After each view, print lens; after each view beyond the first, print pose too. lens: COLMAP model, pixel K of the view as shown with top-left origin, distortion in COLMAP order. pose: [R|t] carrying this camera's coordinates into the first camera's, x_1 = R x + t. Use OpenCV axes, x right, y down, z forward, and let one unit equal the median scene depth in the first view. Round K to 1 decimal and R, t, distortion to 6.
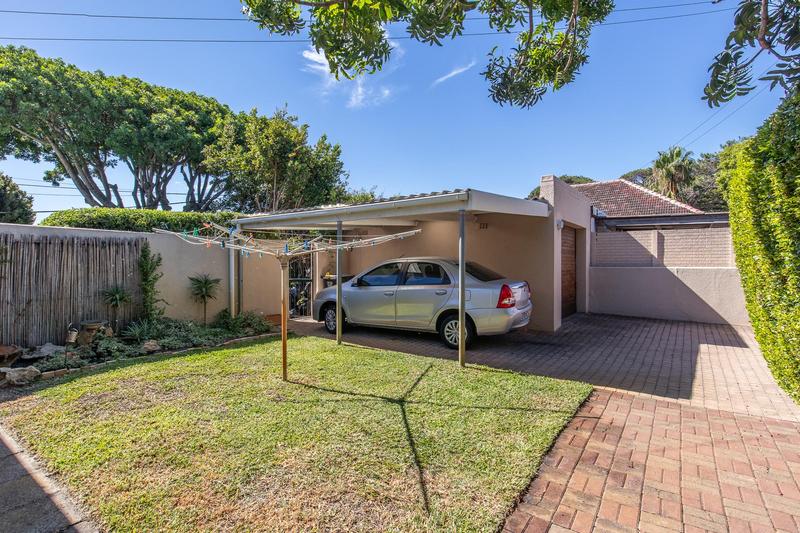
lens RADIAL K [[400.3, 0, 403.5], [0, 400.3, 263.2], [0, 0, 1]] dist [-0.005066, 0.000755]
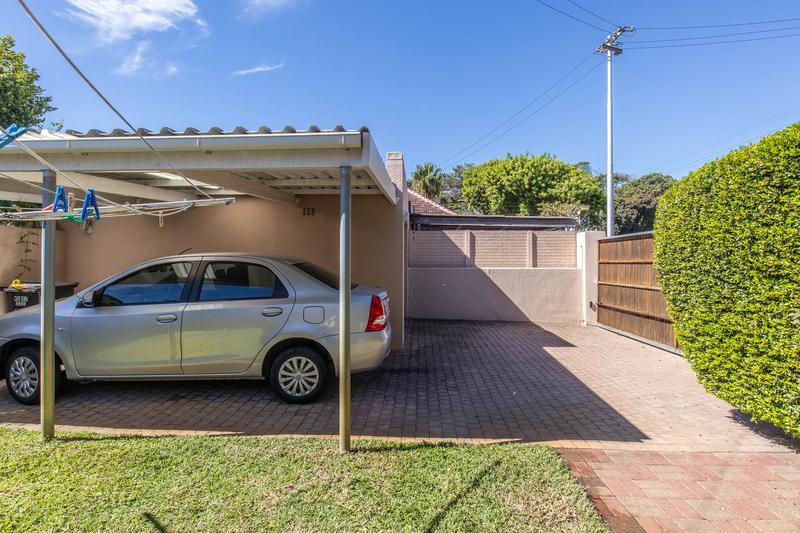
lens RADIAL K [[400.3, 0, 403.5], [0, 400.3, 263.2], [0, 0, 1]] dist [-0.005066, 0.000755]
pose [[0.836590, 0.001717, 0.547827, -0.058669], [-0.001486, 0.999999, -0.000864, -0.000062], [-0.547828, -0.000091, 0.836591, 0.325183]]
